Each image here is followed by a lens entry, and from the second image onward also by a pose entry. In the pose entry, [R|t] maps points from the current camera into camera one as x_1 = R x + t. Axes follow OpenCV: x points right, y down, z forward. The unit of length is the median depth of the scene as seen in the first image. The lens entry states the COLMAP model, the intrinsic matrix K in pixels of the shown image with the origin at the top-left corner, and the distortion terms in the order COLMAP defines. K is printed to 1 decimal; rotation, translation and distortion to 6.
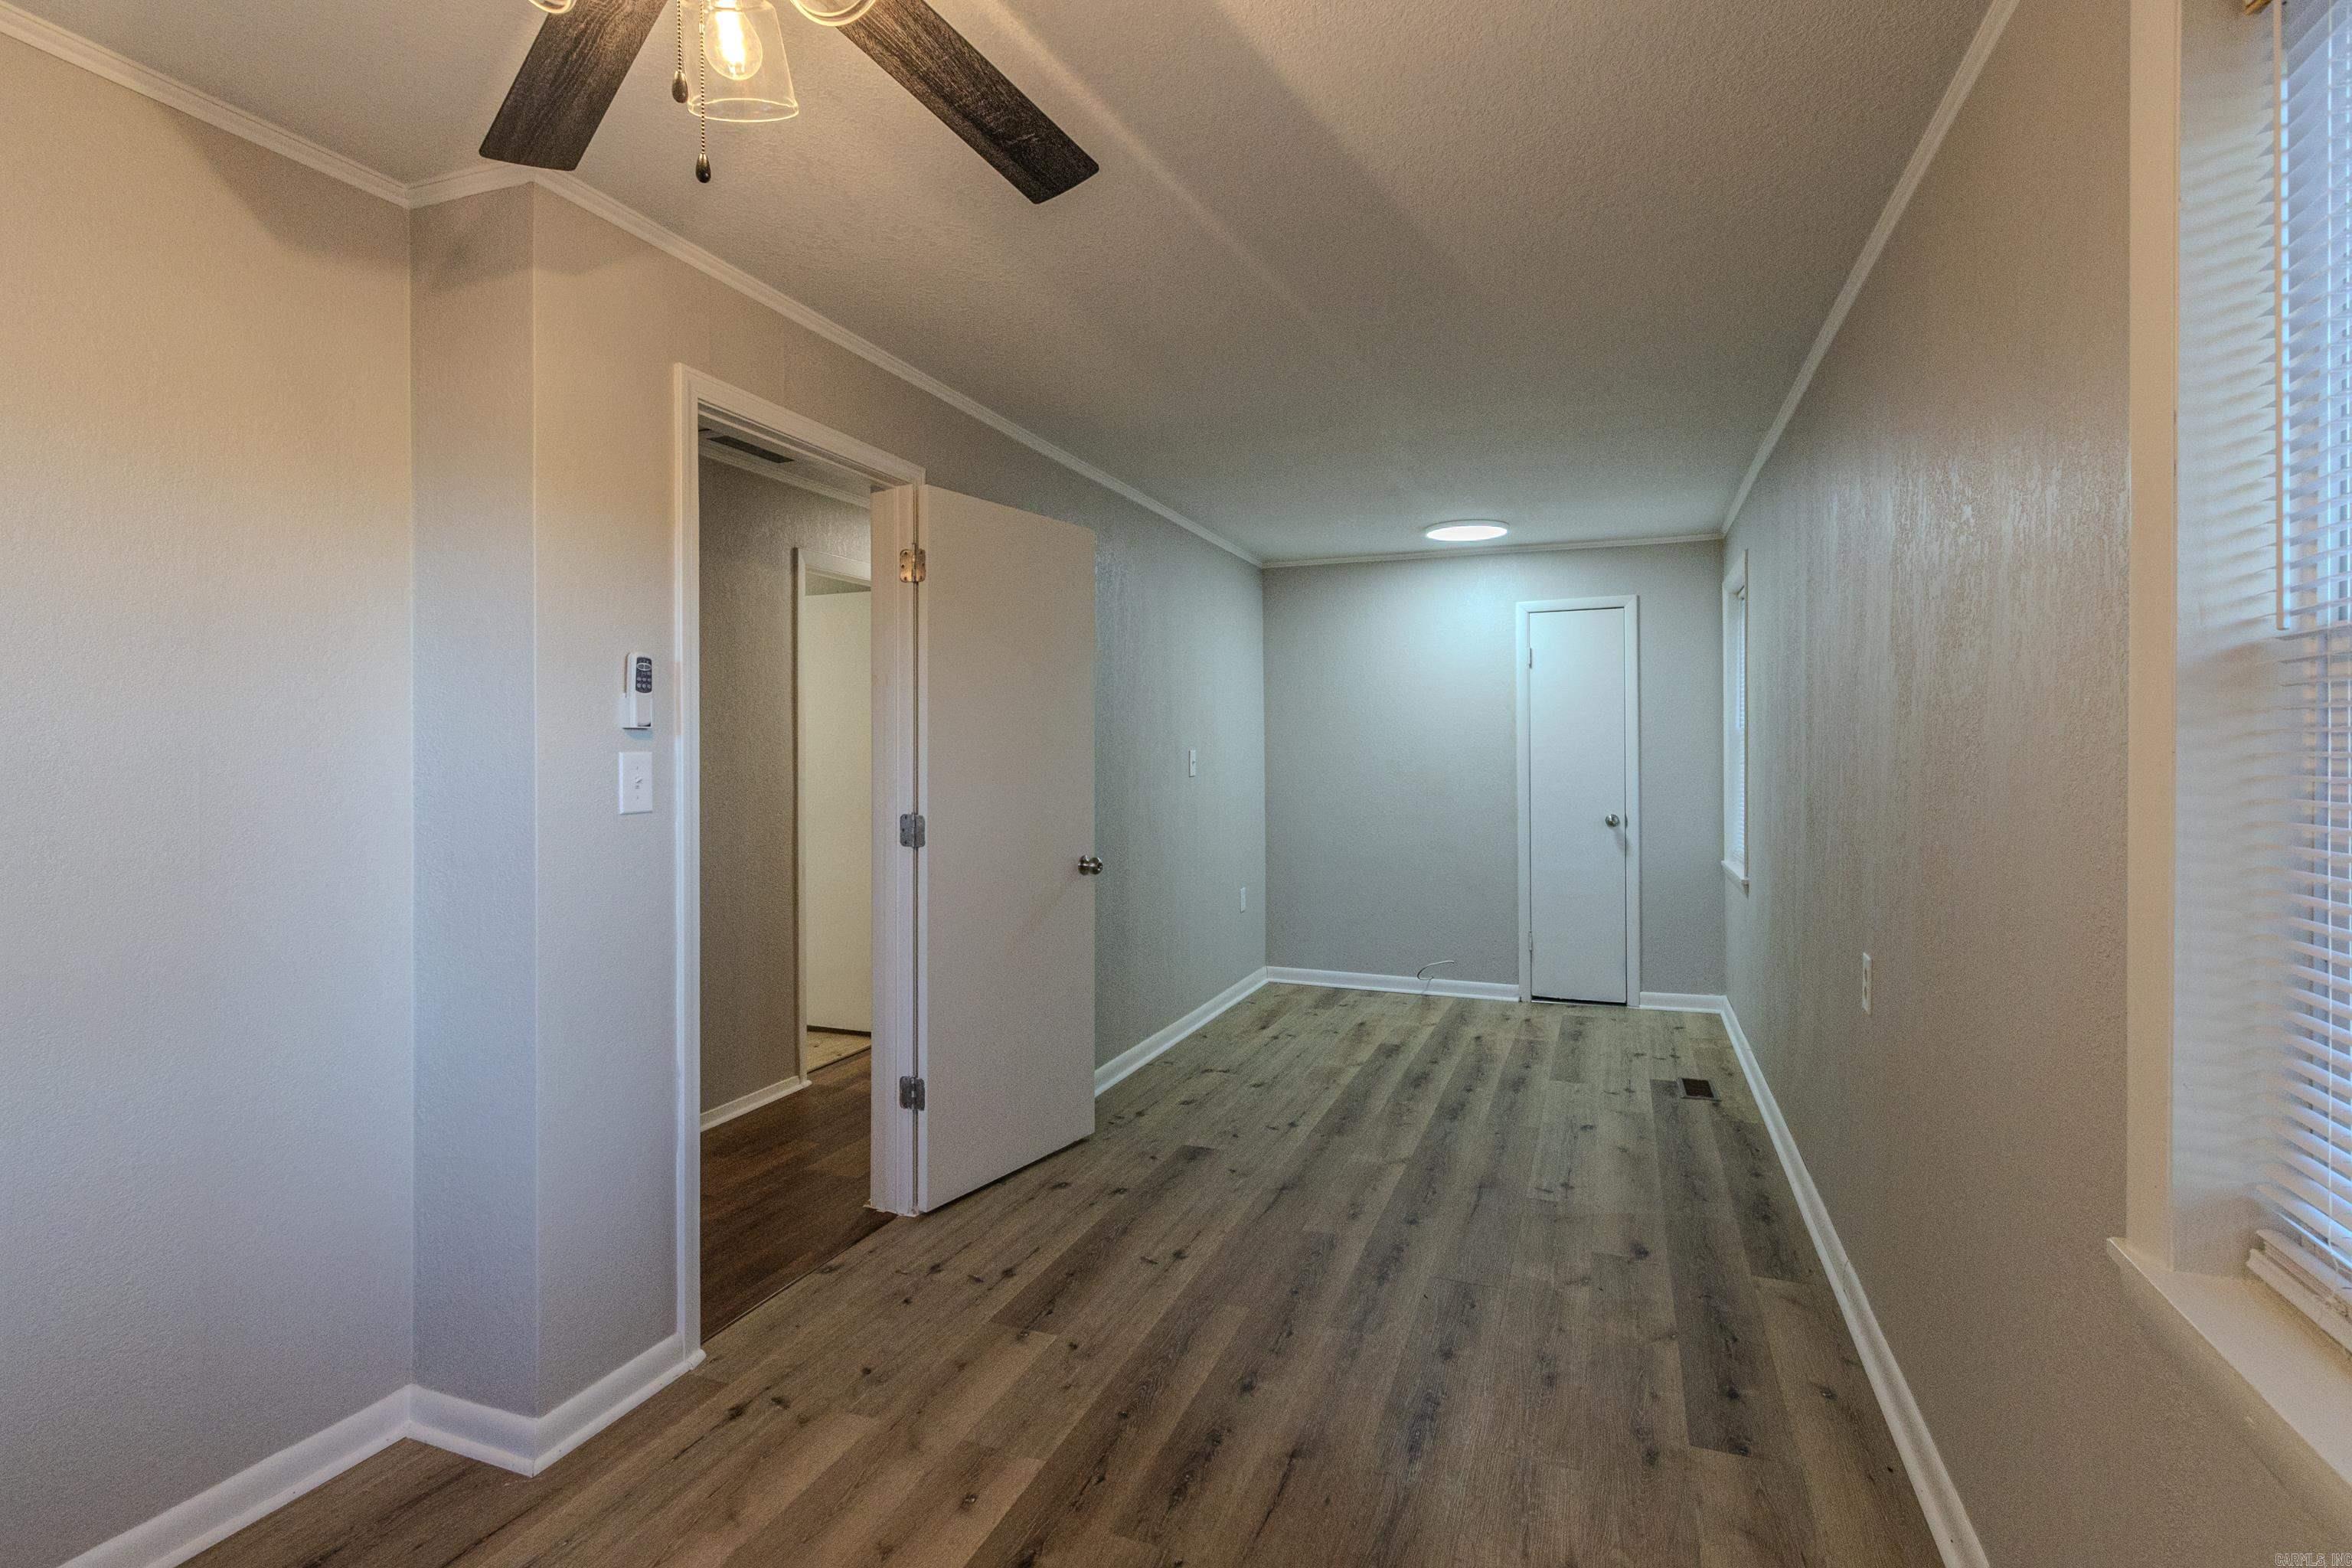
lens RADIAL K [[1102.8, 0, 1179.6], [0, 1102.8, 750.4], [0, 0, 1]] dist [0.003573, -0.000511]
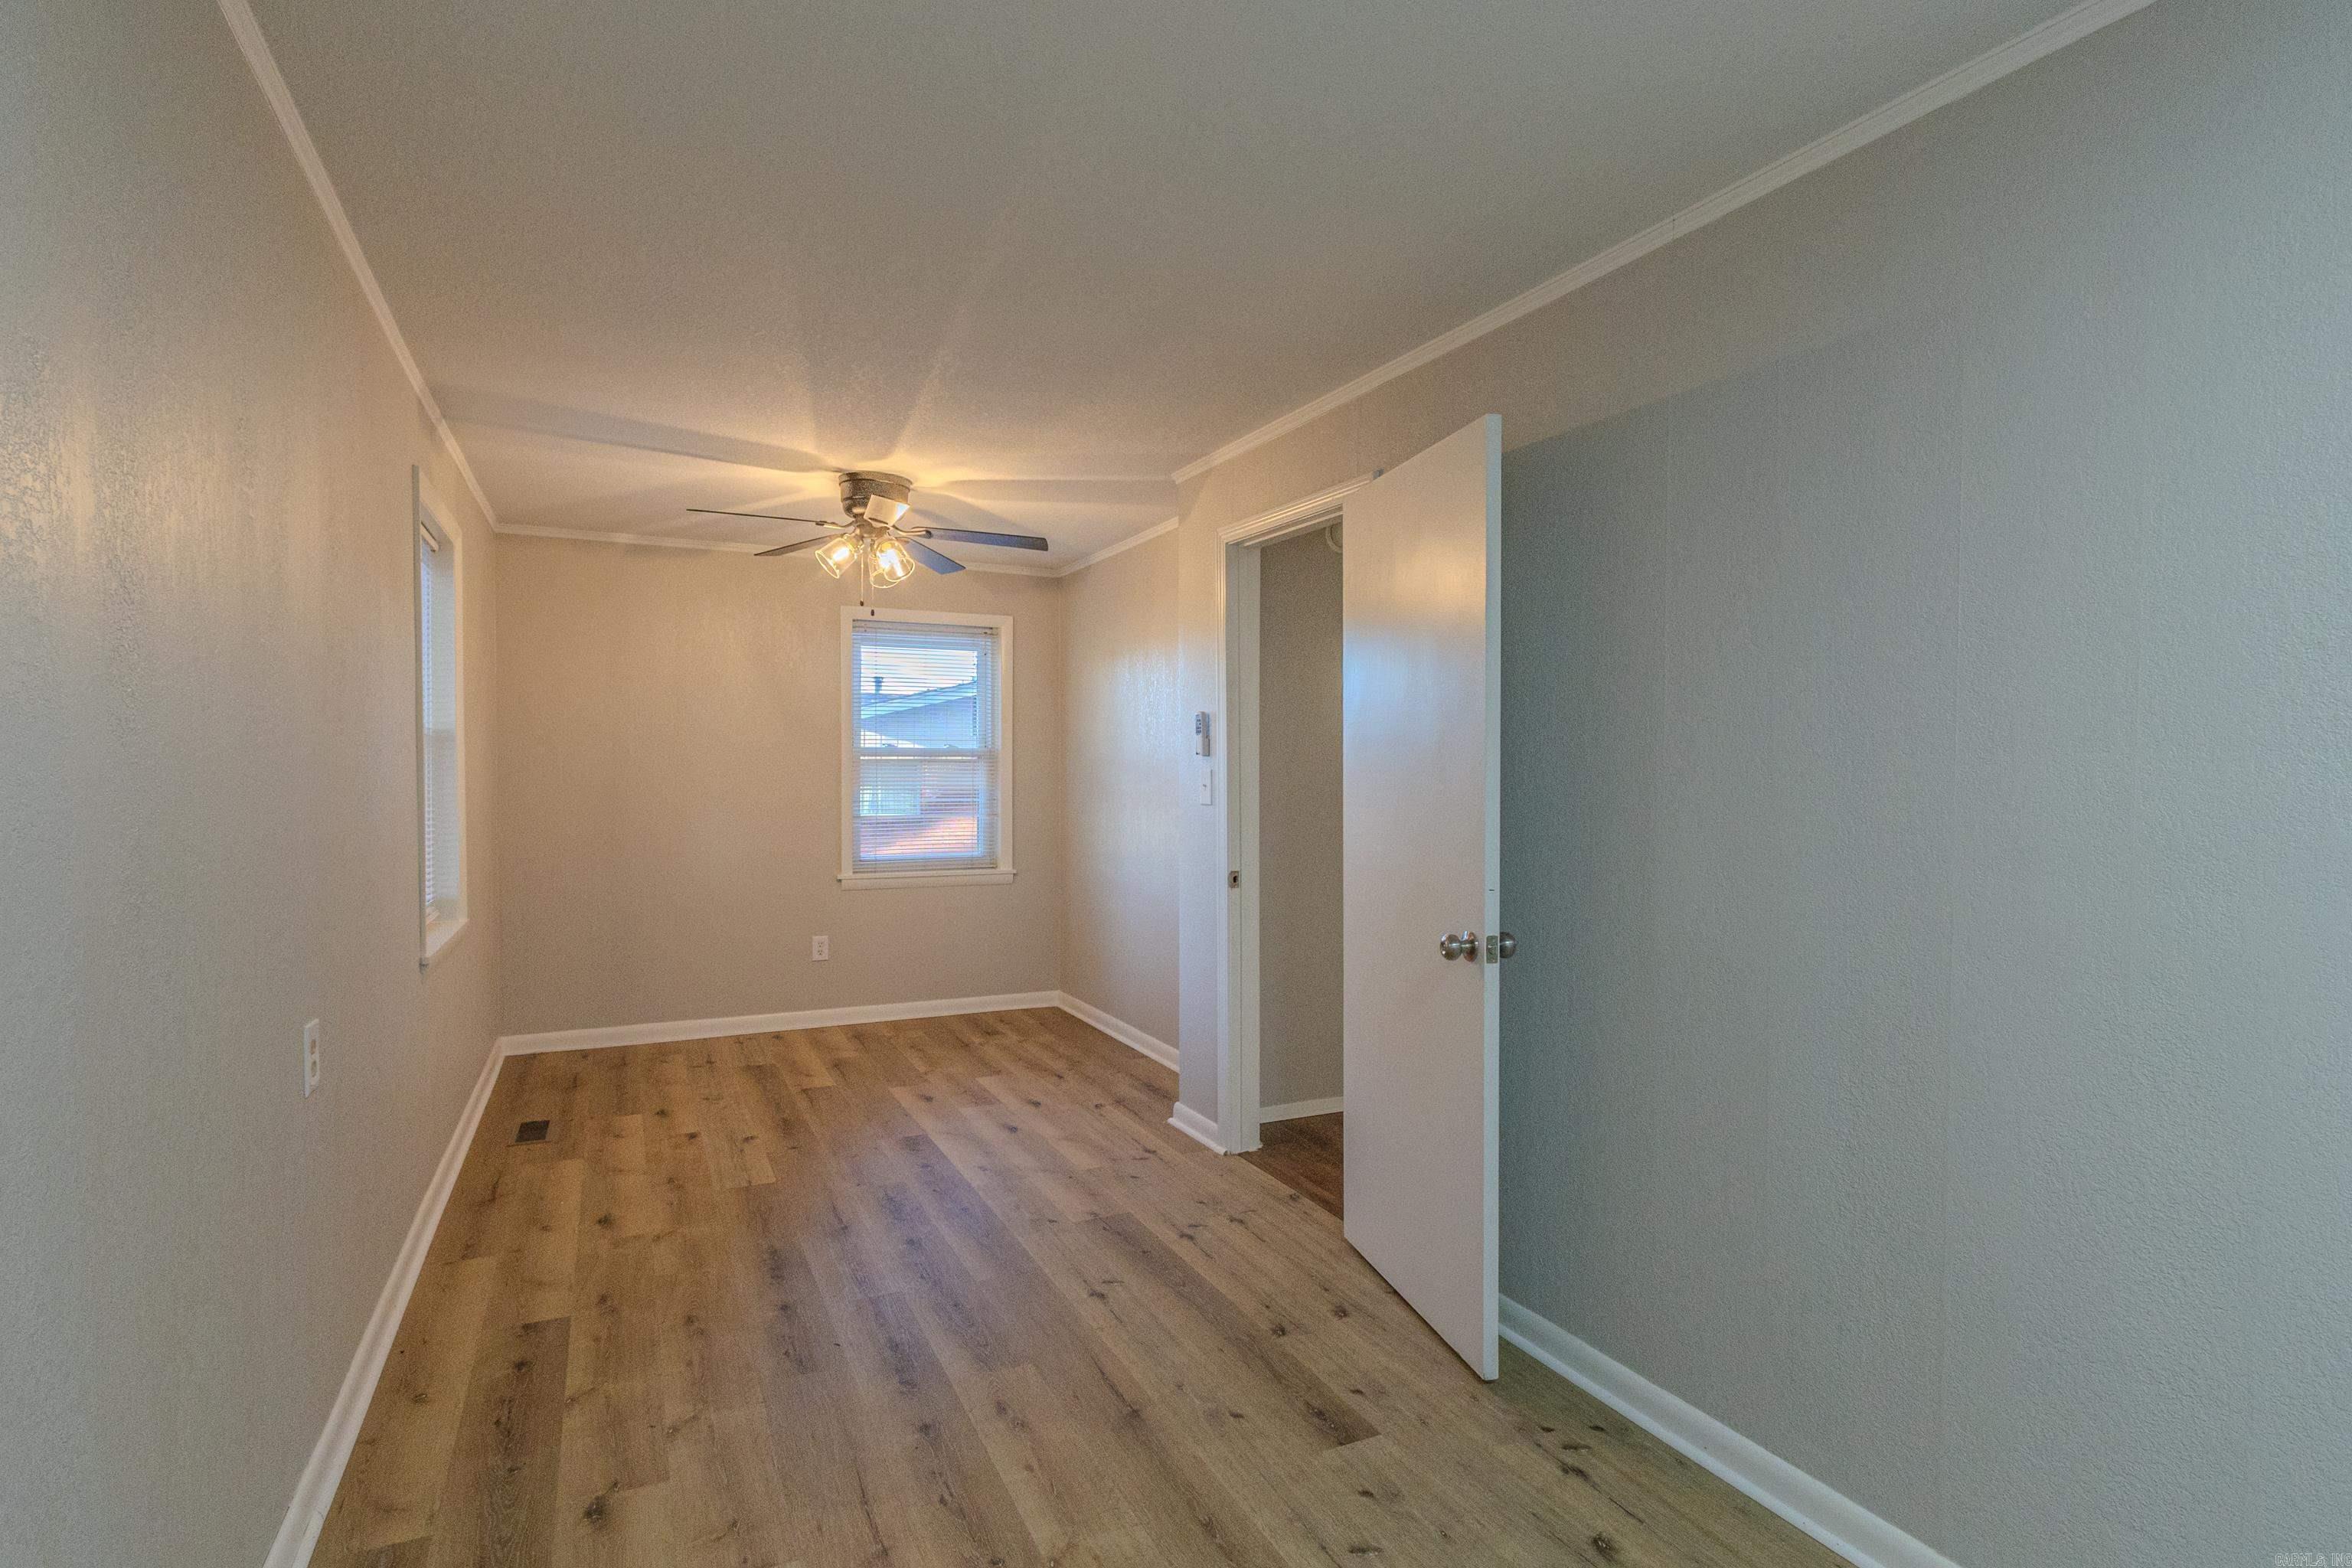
lens RADIAL K [[1102.8, 0, 1179.6], [0, 1102.8, 750.4], [0, 0, 1]] dist [0.003573, -0.000511]
pose [[-0.662001, -0.014009, -0.749372, 0.725398], [-0.004174, 0.999879, -0.015004, -0.009662], [0.749491, -0.006805, -0.661980, 1.793241]]
